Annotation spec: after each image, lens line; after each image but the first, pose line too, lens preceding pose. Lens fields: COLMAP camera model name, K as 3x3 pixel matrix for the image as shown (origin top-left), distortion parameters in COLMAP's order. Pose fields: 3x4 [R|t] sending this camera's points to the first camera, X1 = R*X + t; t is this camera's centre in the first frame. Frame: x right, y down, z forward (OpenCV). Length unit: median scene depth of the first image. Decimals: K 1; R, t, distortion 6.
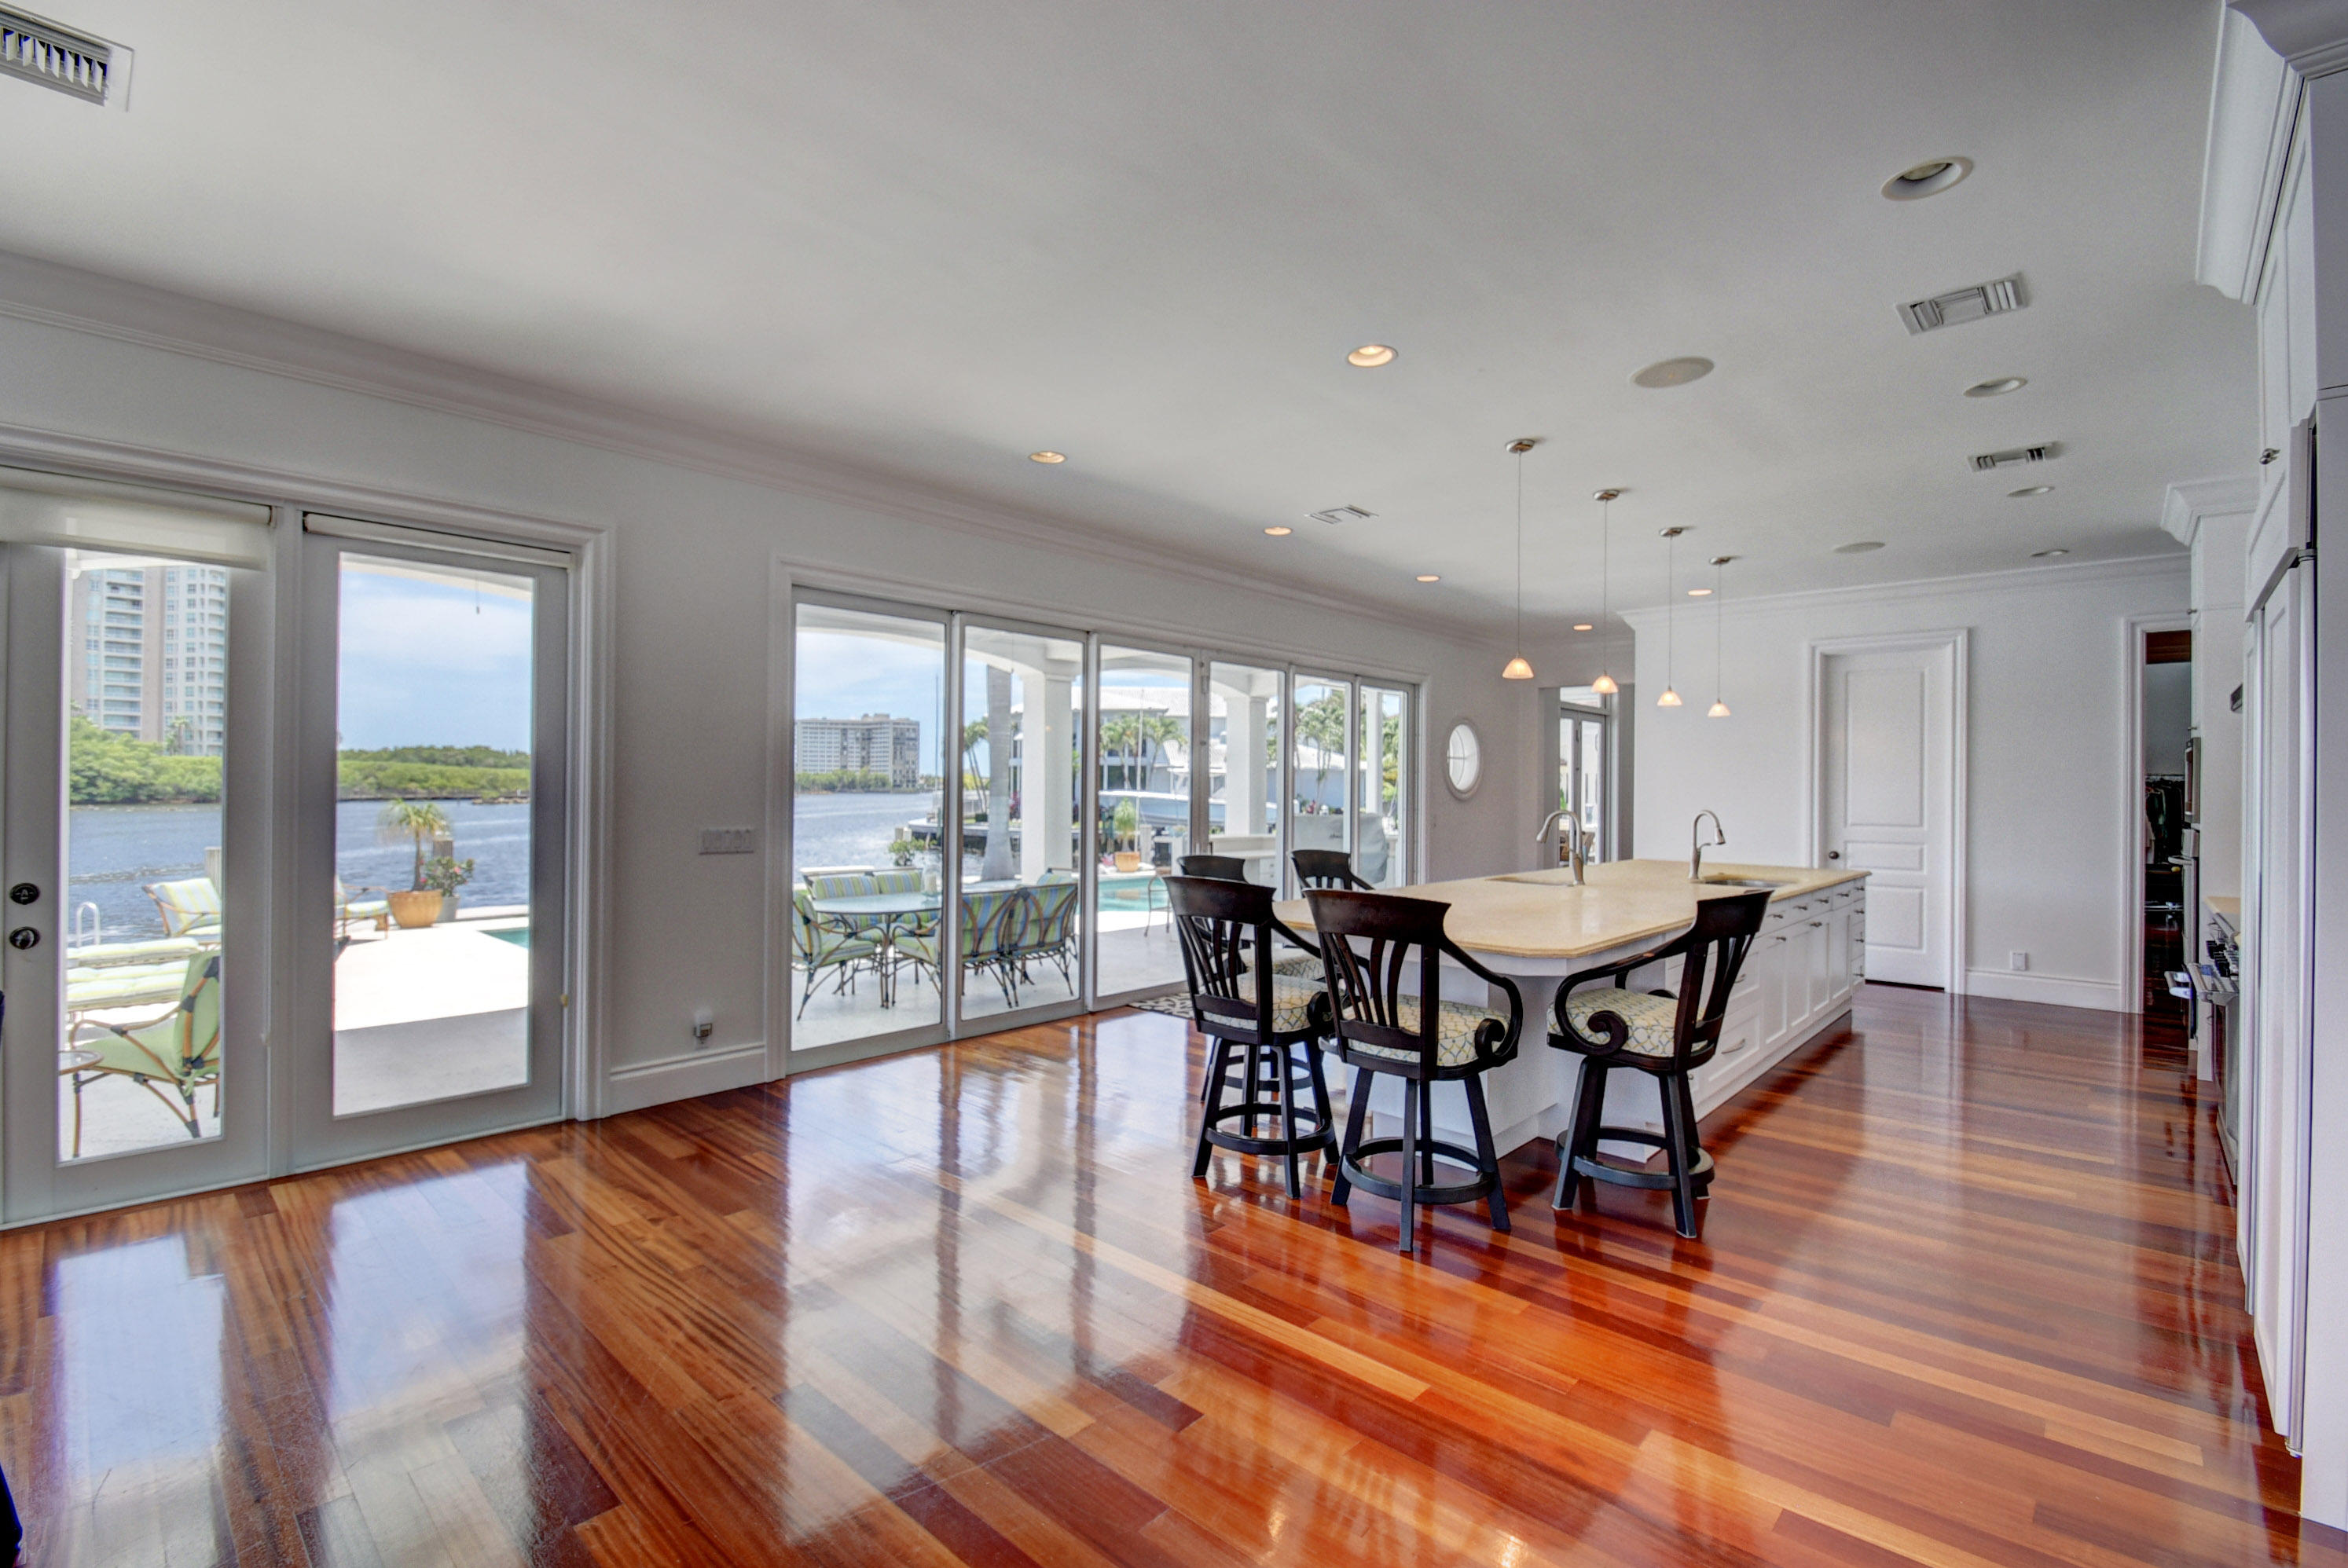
lens RADIAL K [[1032.0, 0, 1164.2], [0, 1032.0, 784.4], [0, 0, 1]] dist [0.005669, -0.011742]
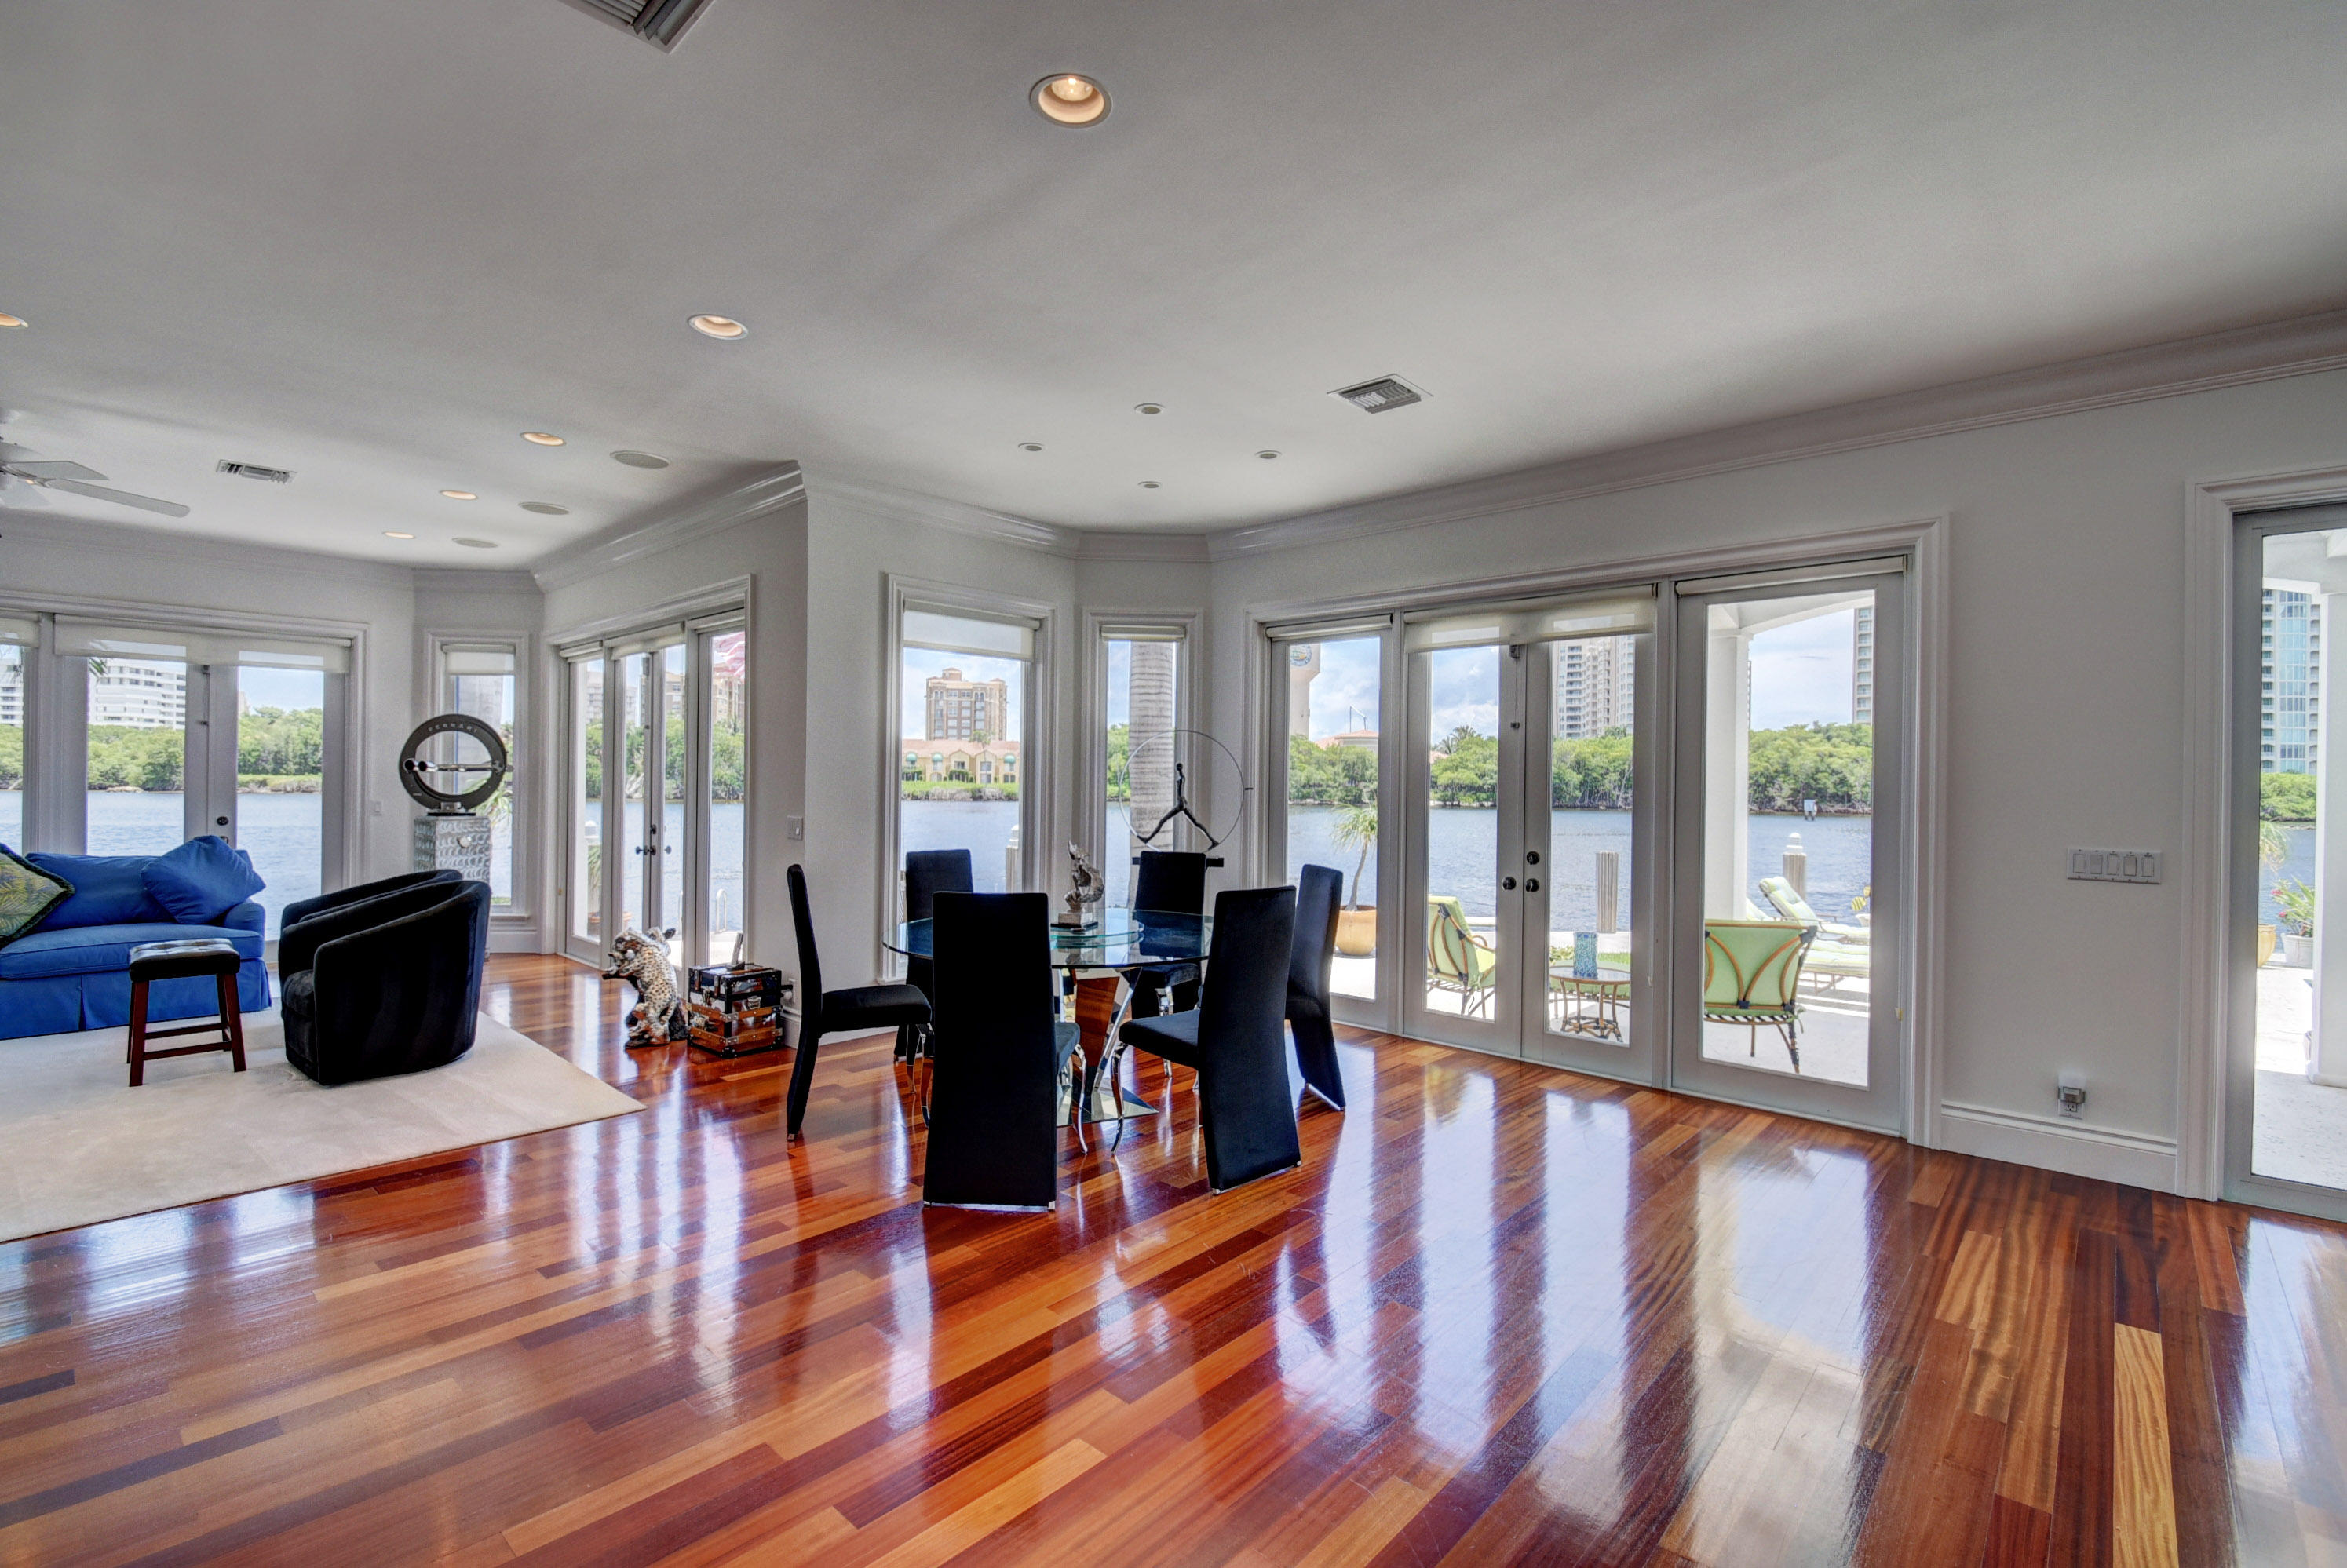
lens RADIAL K [[1031.6, 0, 1163.2], [0, 1031.6, 784.1], [0, 0, 1]] dist [0.005669, -0.011742]
pose [[0.007984, -0.008066, -0.999936, 0.342751], [-0.008519, 0.999931, -0.008134, 0.005138], [0.999932, 0.008583, 0.007915, 0.259754]]
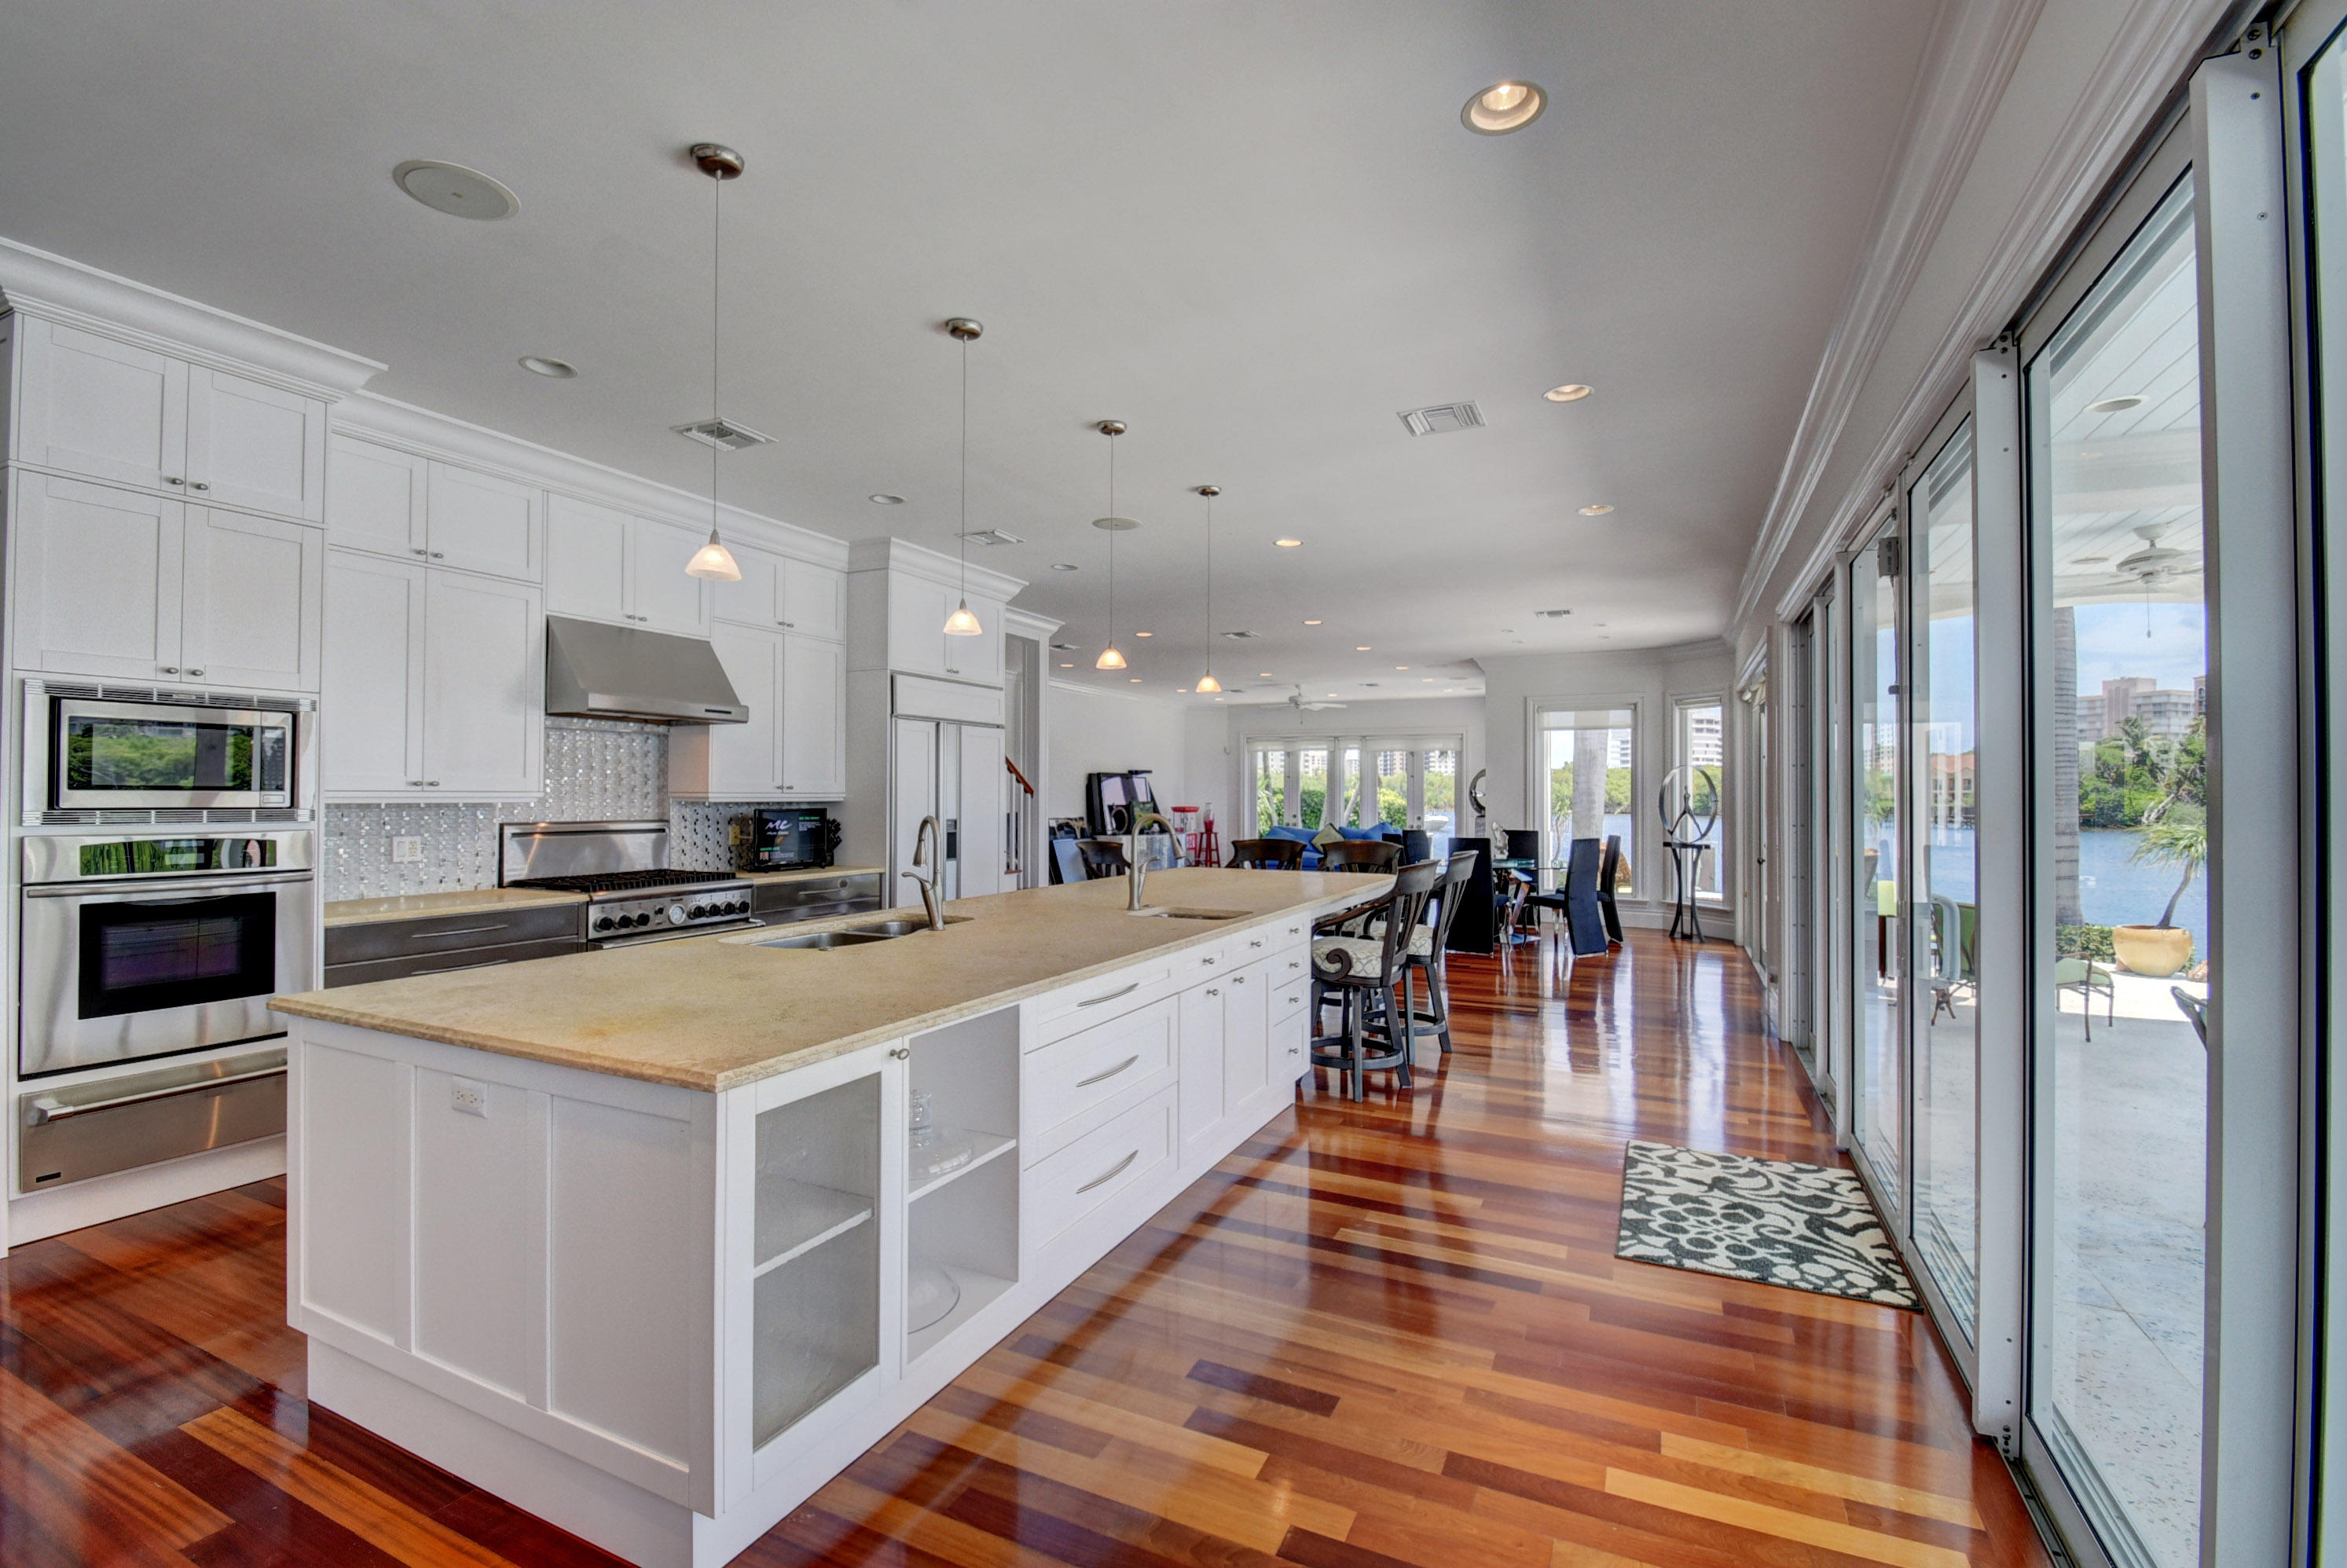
lens RADIAL K [[1031.6, 0, 1177.3], [0, 1031.6, 781.9], [0, 0, 1]] dist [0.005669, -0.011742]
pose [[-0.951753, -0.018843, -0.306286, 0.683361], [-0.013615, 0.999723, -0.019198, 0.016129], [0.306563, -0.014101, -0.951746, 1.953707]]
